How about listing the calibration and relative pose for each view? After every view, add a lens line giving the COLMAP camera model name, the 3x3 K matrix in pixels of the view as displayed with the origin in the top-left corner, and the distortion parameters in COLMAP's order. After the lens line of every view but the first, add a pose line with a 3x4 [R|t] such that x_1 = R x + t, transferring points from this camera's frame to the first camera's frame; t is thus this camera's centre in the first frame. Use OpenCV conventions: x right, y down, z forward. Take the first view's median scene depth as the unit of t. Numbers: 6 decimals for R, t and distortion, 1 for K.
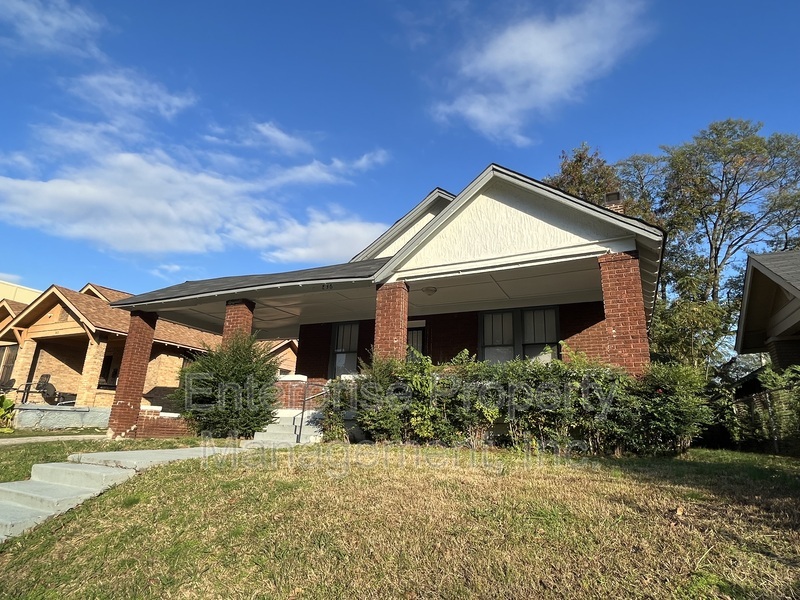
lens RADIAL K [[436.9, 0, 437.2], [0, 436.9, 297.7], [0, 0, 1]] dist [-0.003877, 0.003283]
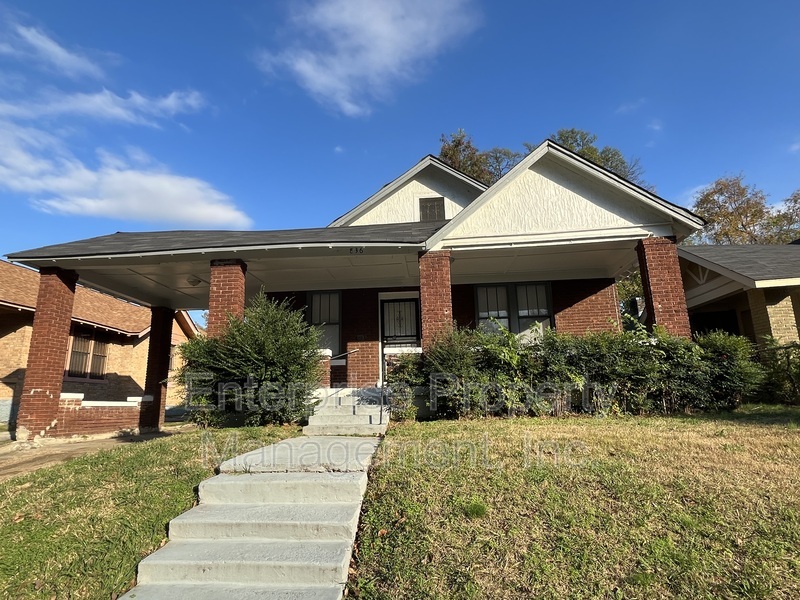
lens RADIAL K [[436.9, 0, 393.6], [0, 436.9, 309.7], [0, 0, 1]] dist [-0.003877, 0.003283]
pose [[0.936765, 0.012197, 0.349748, -0.415223], [-0.044169, 0.995521, 0.083586, 0.013764], [-0.347162, -0.093749, 0.933108, 0.111377]]
